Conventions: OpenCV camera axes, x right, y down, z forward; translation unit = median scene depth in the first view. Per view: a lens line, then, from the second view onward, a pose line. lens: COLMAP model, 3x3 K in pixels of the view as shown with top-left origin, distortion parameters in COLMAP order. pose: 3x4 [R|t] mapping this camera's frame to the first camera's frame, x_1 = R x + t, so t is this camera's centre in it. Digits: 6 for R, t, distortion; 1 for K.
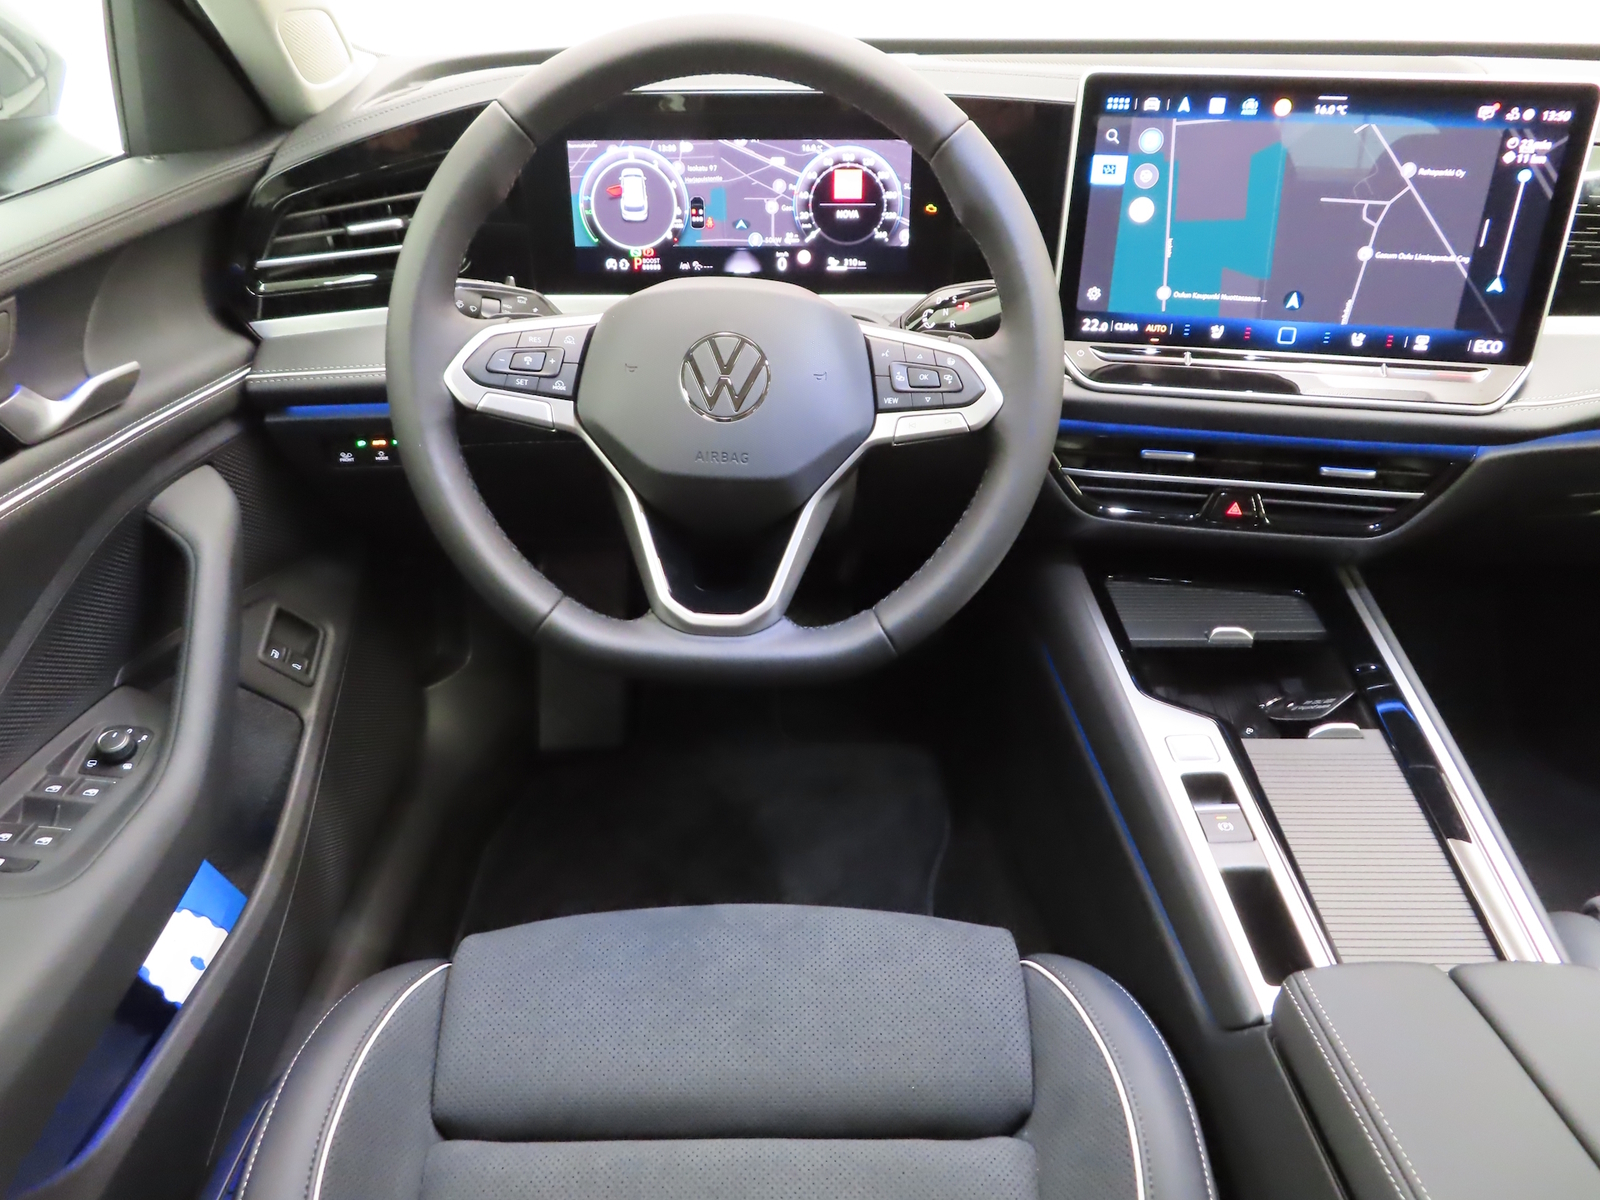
lens RADIAL K [[1122.6, 0, 800.0], [0, 1122.6, 600.0], [0, 0, 1]] dist [-0.012895, 0.006834]
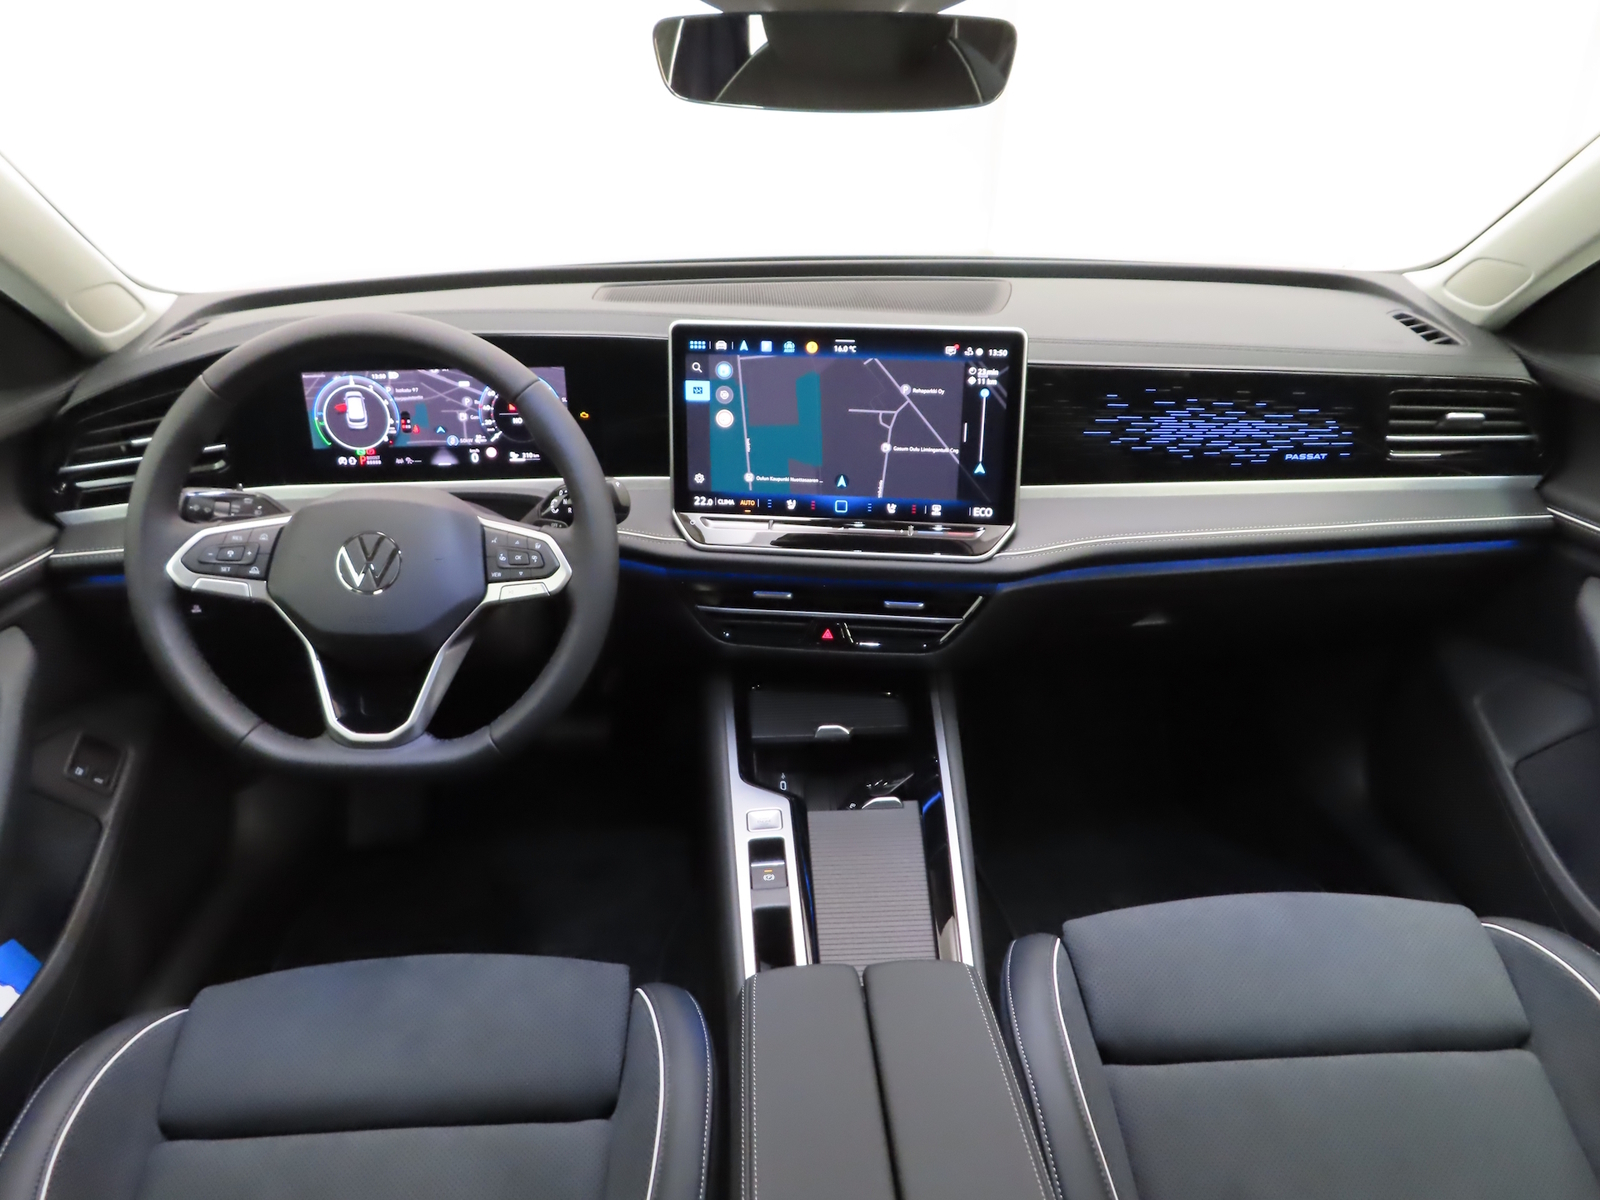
lens RADIAL K [[1122.6, 0, 800.0], [0, 1122.6, 600.0], [0, 0, 1]] dist [-0.012895, 0.006834]
pose [[0.998672, -0.028780, 0.042721, 0.333720], [0.032177, 0.996188, -0.081087, -0.017538], [-0.040225, 0.082354, 0.995791, -0.336512]]
